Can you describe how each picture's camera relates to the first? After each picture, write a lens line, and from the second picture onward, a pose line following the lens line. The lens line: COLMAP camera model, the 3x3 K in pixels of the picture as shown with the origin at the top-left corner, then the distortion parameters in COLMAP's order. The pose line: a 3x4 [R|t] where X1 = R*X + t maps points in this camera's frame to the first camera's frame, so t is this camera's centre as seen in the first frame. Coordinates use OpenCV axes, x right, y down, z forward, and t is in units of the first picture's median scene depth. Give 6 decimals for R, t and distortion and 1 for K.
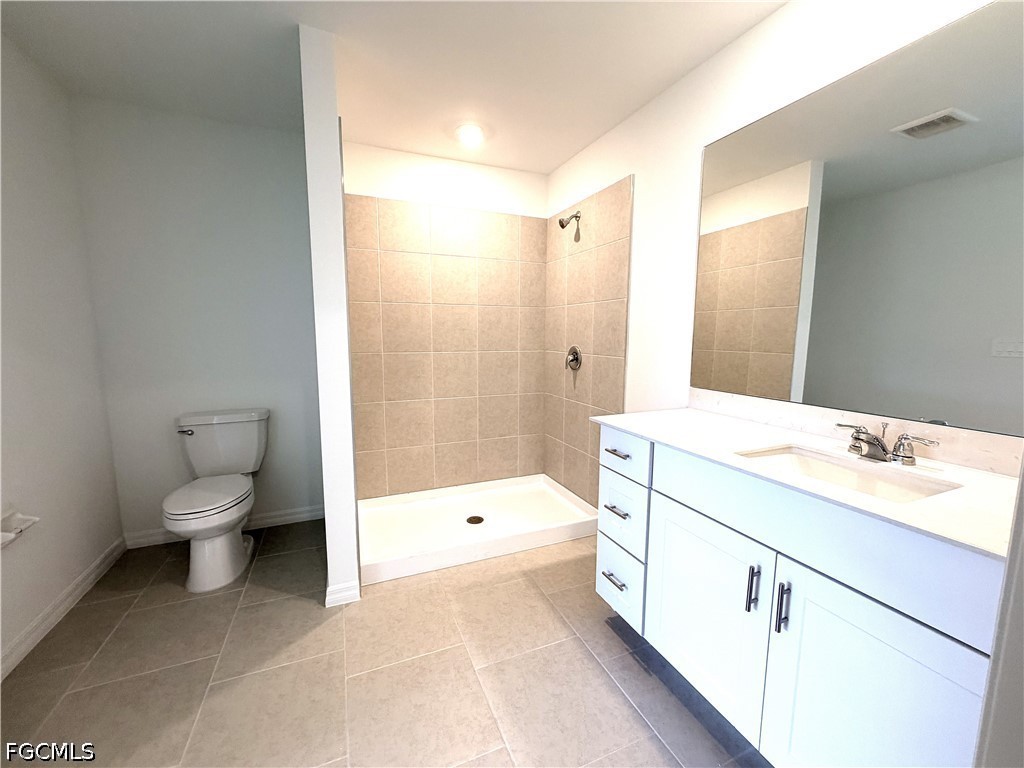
lens RADIAL K [[411.0, 0, 512.3], [0, 411.0, 379.8], [0, 0, 1]] dist [-0.000190, -0.000069]
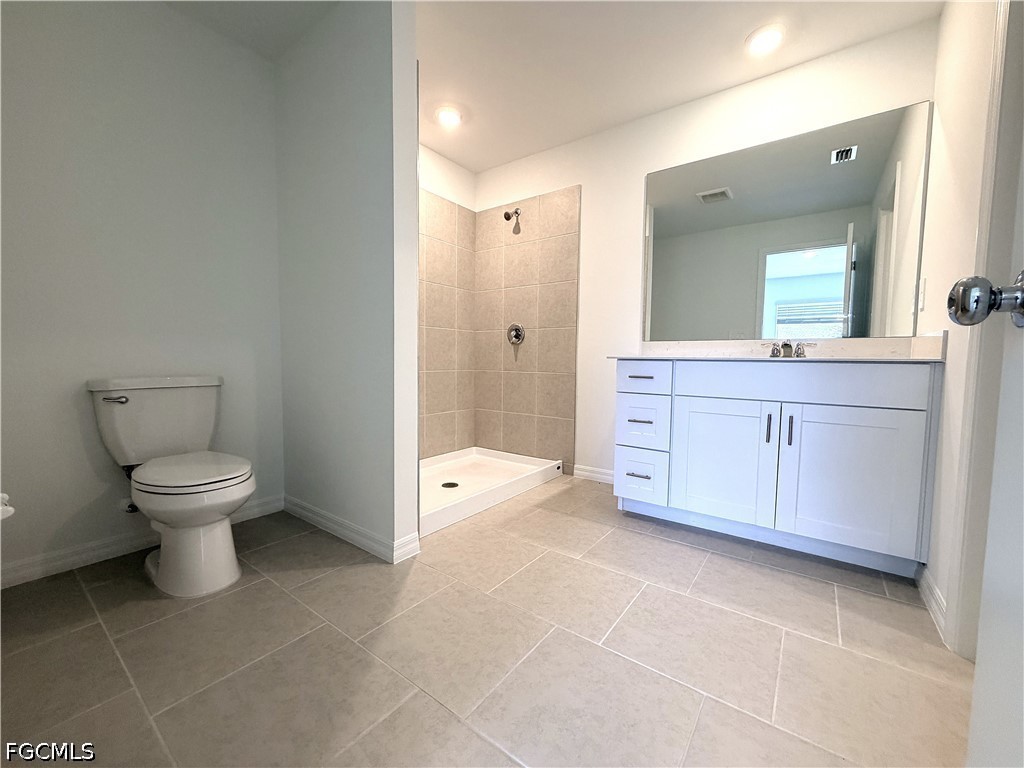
lens RADIAL K [[411.0, 0, 505.2], [0, 411.0, 383.6], [0, 0, 1]] dist [-0.000190, -0.000069]
pose [[0.862378, -0.022953, 0.505745, -0.475311], [0.050521, 0.997887, -0.040858, 0.135832], [-0.503738, 0.060786, 0.861715, 0.035789]]
